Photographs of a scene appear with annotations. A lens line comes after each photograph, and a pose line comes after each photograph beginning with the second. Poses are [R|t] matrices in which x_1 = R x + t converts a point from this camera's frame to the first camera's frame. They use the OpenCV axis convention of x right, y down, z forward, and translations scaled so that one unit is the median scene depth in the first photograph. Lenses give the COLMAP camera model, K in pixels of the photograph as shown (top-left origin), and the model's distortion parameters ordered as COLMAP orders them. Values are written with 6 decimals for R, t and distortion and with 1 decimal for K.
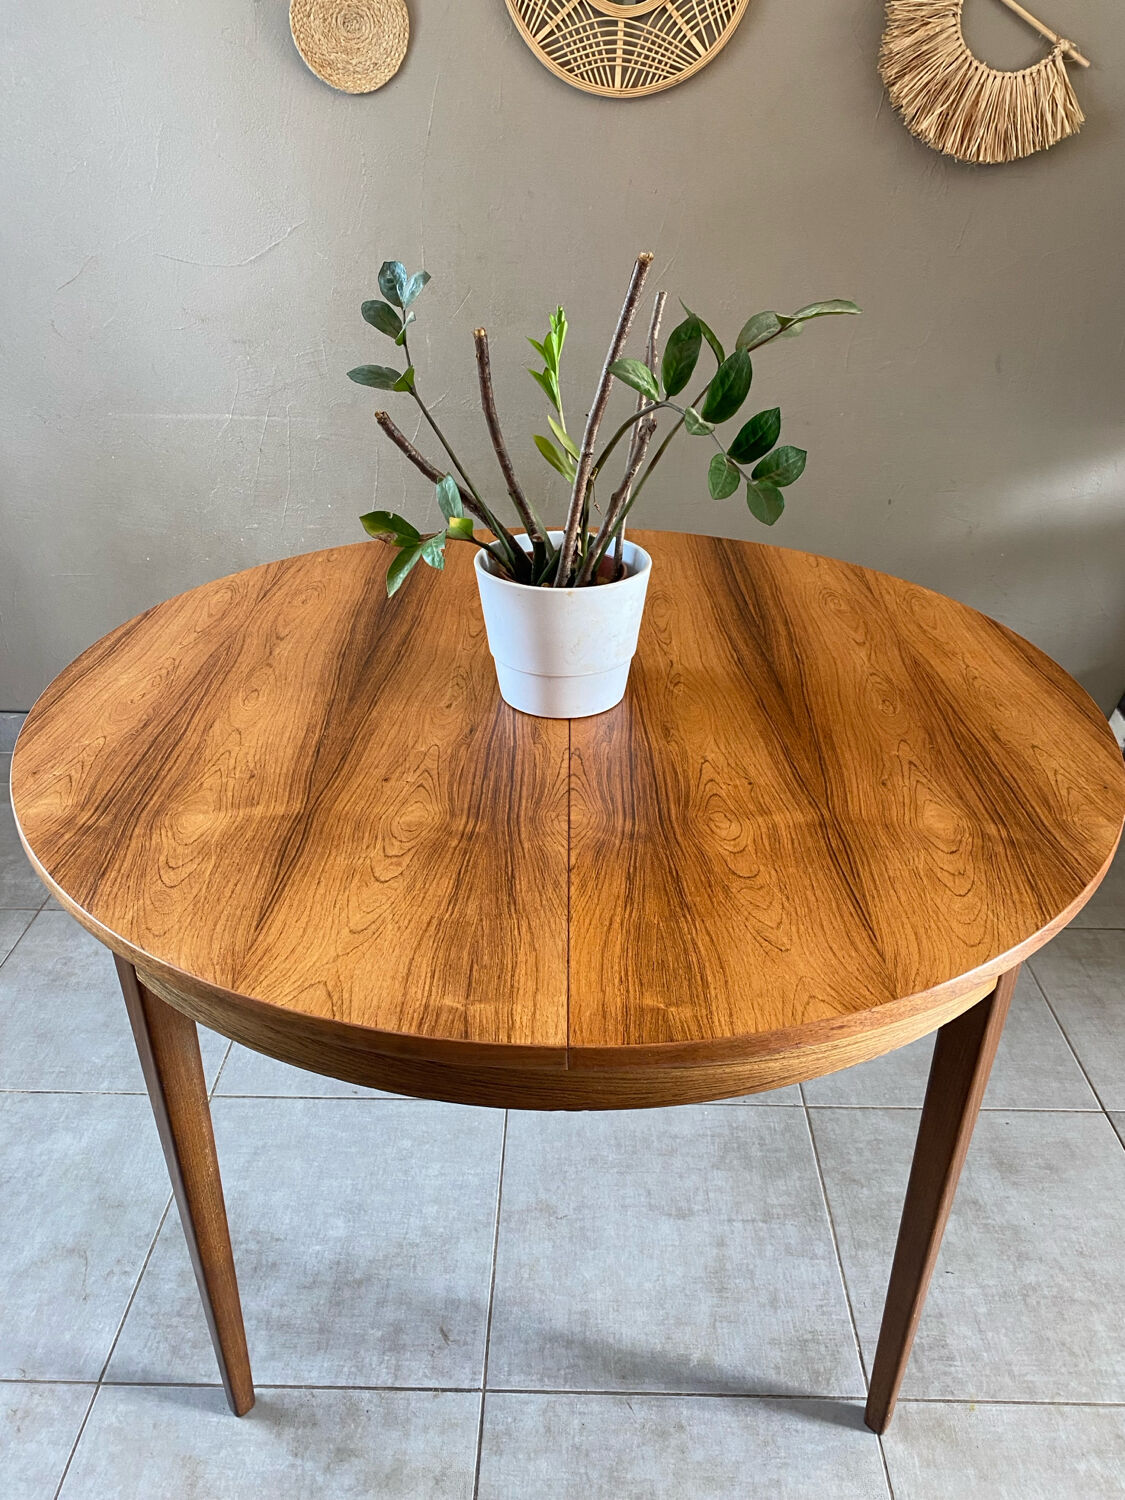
lens RADIAL K [[1152.3, 0, 569.6], [0, 1152.3, 734.4], [0, 0, 1]] dist [0.015813, -0.012442]
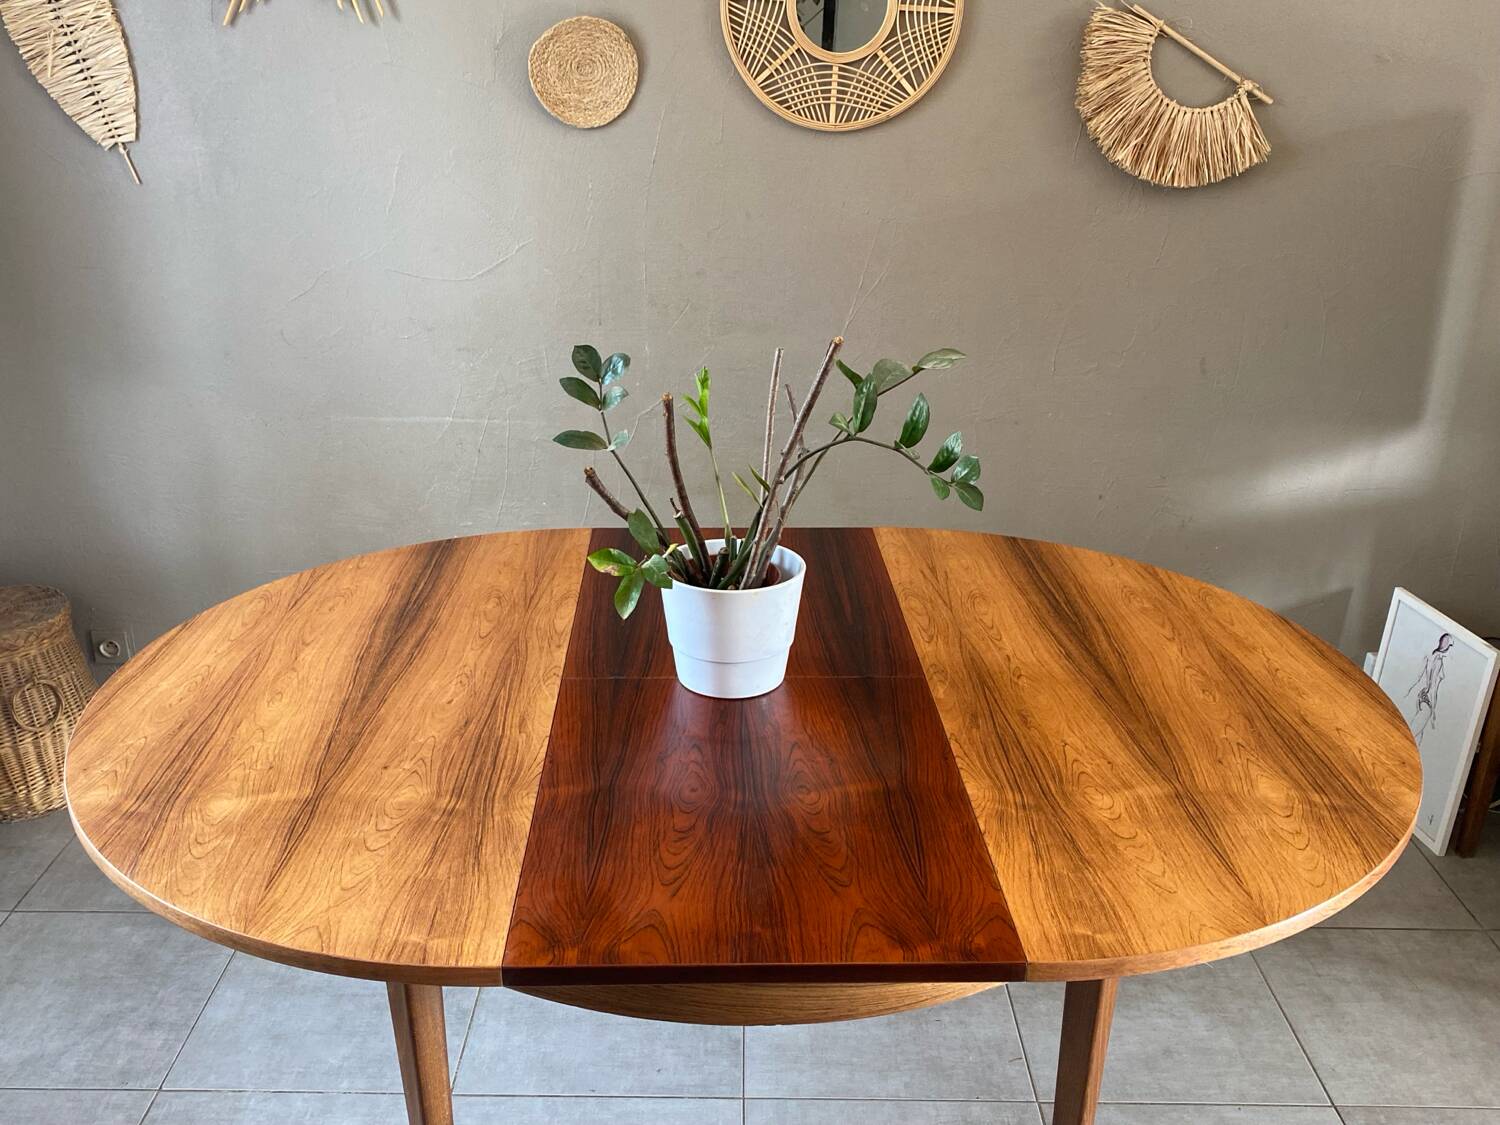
lens RADIAL K [[1384.7, 0, 731.4], [0, 1384.7, 570.6], [0, 0, 1]] dist [0.007177, 0.000000]
pose [[0.999987, -0.004591, 0.002108, -0.066840], [0.004798, 0.993660, -0.112322, -0.005869], [-0.001579, 0.112331, 0.993670, -0.266889]]
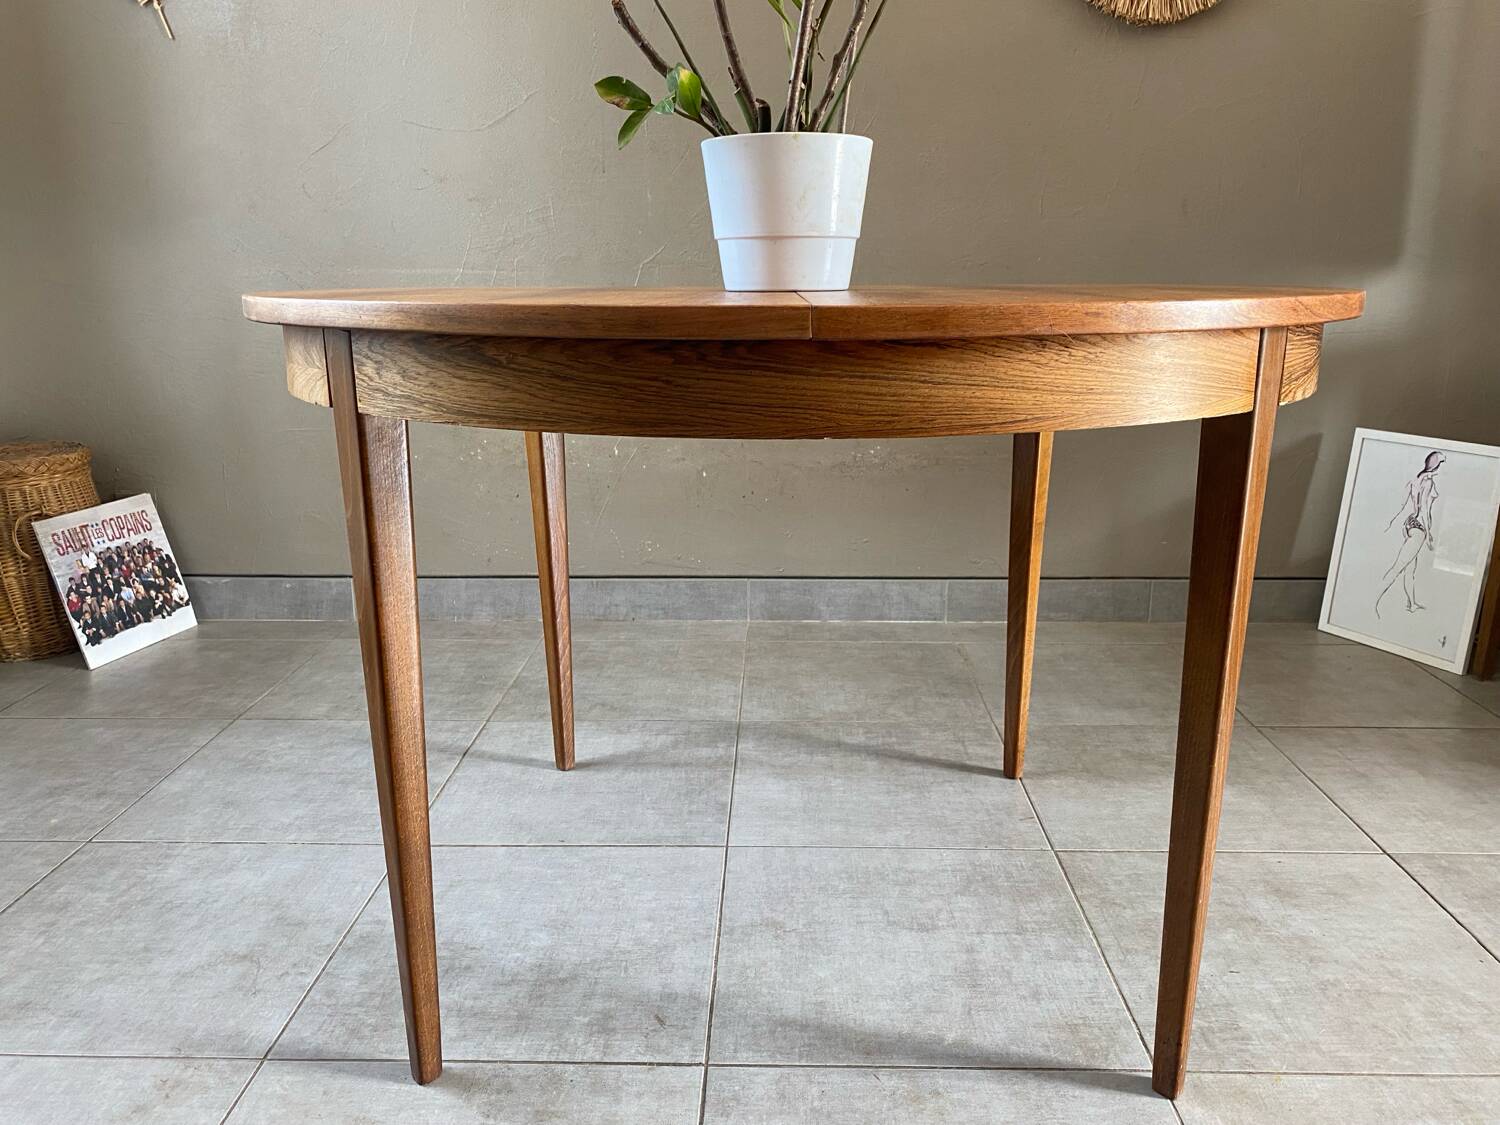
lens RADIAL K [[1152.3, 0, 753.2], [0, 1152.3, 549.8], [0, 0, 1]] dist [0.015813, -0.012442]
pose [[0.999837, -0.010913, -0.014374, -0.017880], [0.007010, 0.968760, -0.247902, 0.325063], [0.016630, 0.247761, 0.968679, 0.055729]]
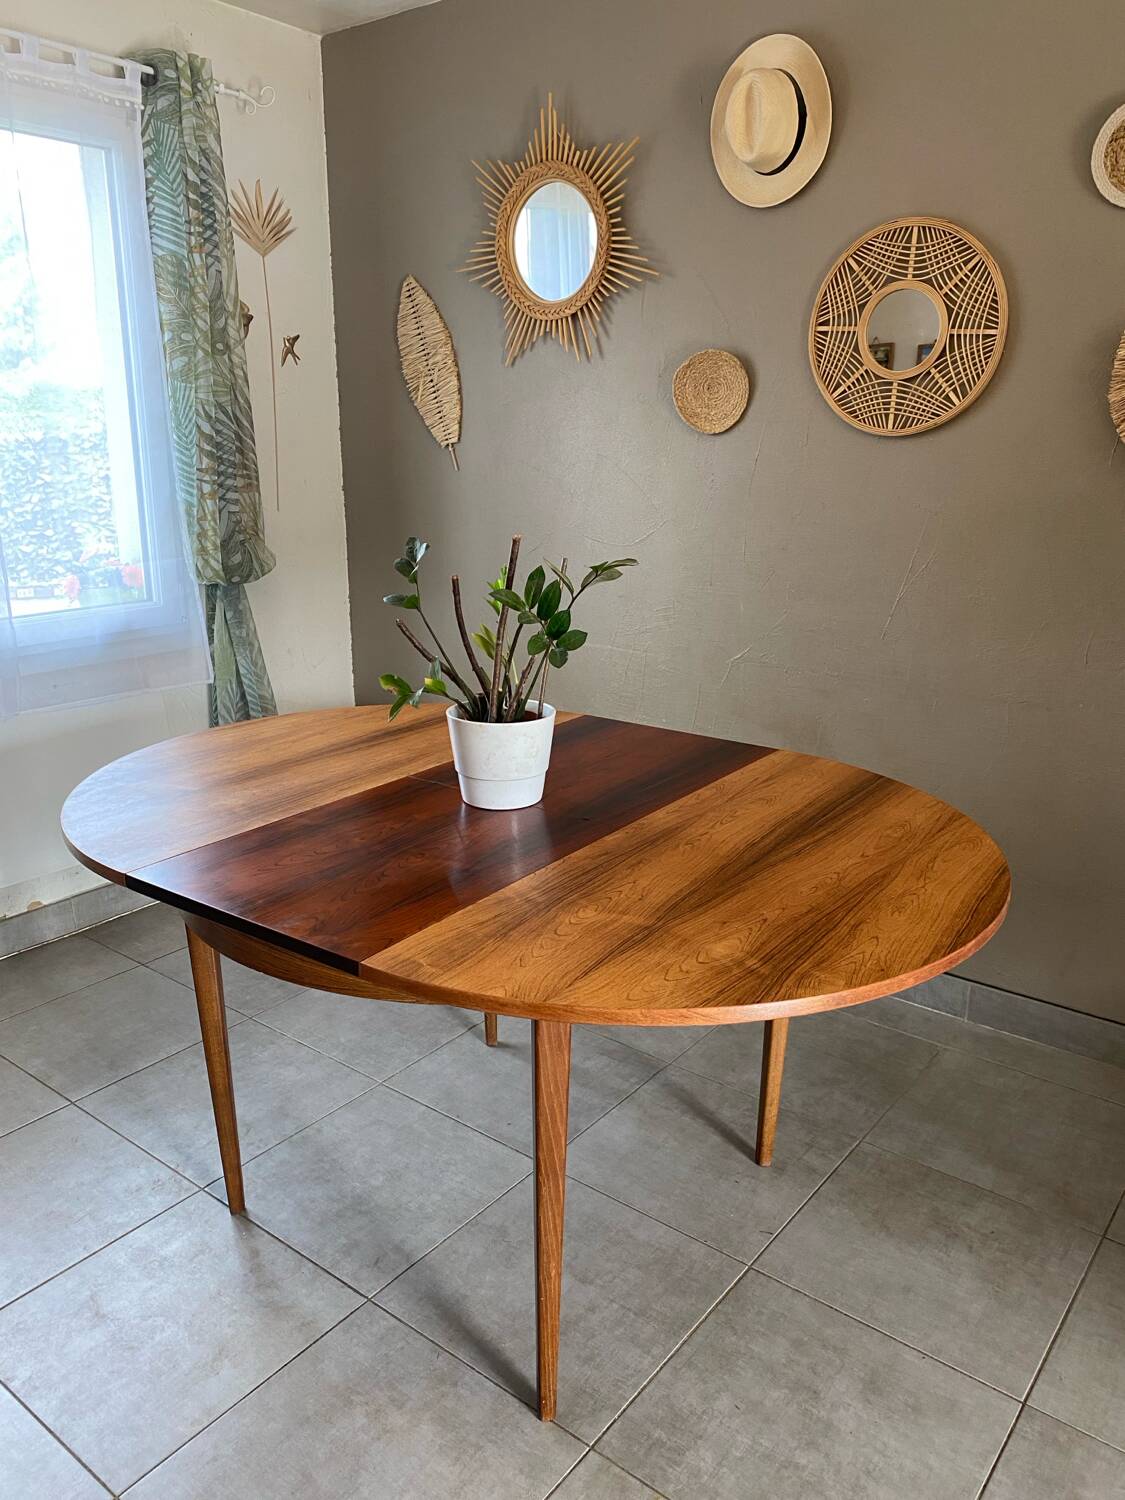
lens RADIAL K [[1152.3, 0, 561.5], [0, 1152.3, 736.3], [0, 0, 1]] dist [0.015813, -0.012442]
pose [[0.795983, 0.153153, -0.585623, 0.651761], [-0.280433, 0.950679, -0.132543, 0.034230], [0.536440, 0.269730, 0.799673, -0.134295]]
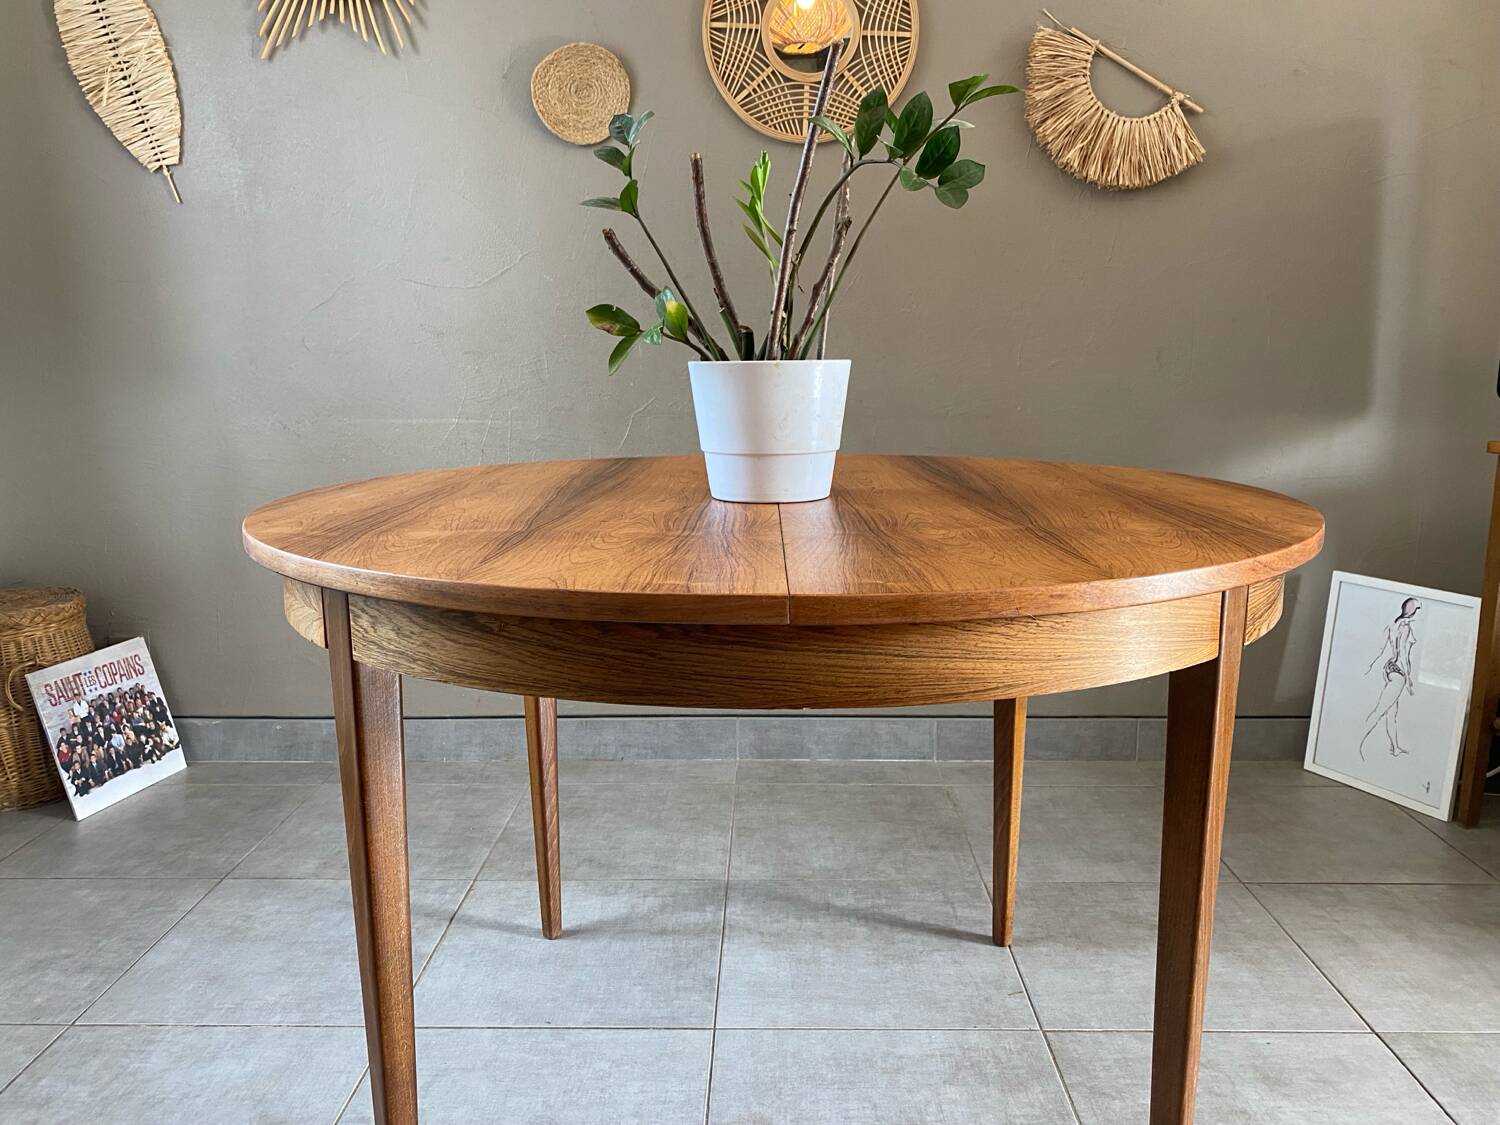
lens RADIAL K [[1152.3, 0, 752.0], [0, 1152.3, 549.6], [0, 0, 1]] dist [0.015813, -0.012442]
pose [[0.999855, -0.015108, -0.007864, -0.011854], [0.011869, 0.949187, -0.314488, 0.252839], [0.012216, 0.314349, 0.949229, 0.015590]]
